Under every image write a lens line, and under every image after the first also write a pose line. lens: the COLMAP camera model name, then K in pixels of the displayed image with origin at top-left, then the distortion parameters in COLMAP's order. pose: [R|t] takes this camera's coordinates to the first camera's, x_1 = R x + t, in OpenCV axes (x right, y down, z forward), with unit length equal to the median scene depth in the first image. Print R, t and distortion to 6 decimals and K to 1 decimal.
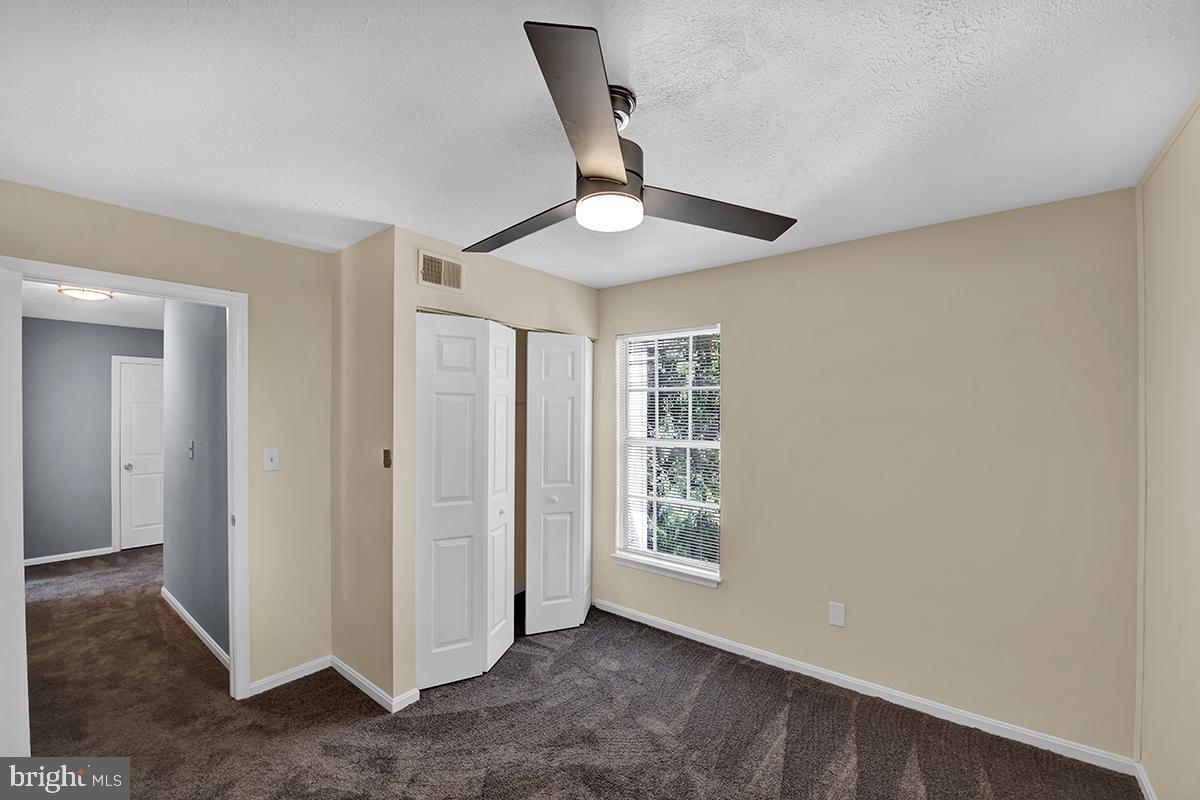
lens RADIAL K [[489.3, 0, 606.1], [0, 489.3, 407.0], [0, 0, 1]] dist [-0.015592, -0.001105]
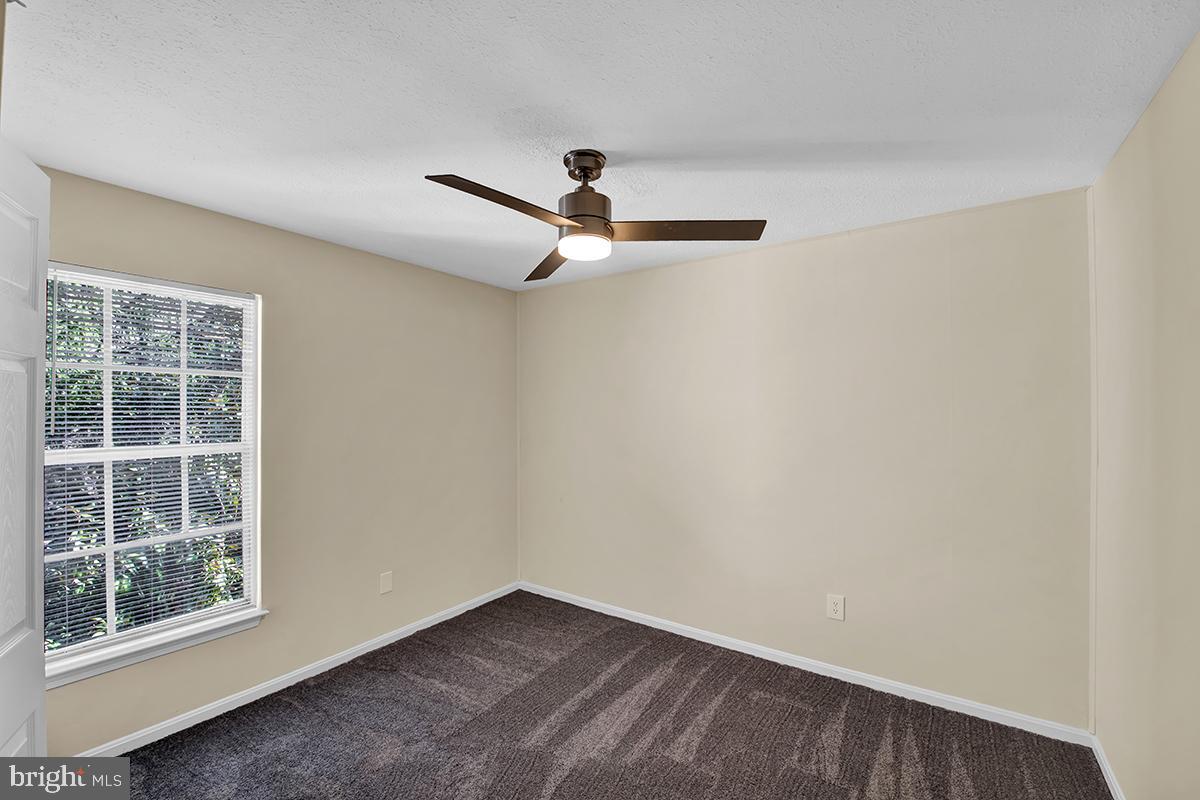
lens RADIAL K [[489.3, 0, 598.5], [0, 489.3, 404.0], [0, 0, 1]] dist [-0.015592, -0.001105]
pose [[-0.056491, 0.003658, 0.998396, -0.927386], [-0.016164, 0.999859, -0.004578, 0.005459], [-0.998272, -0.016396, -0.056424, 0.764527]]
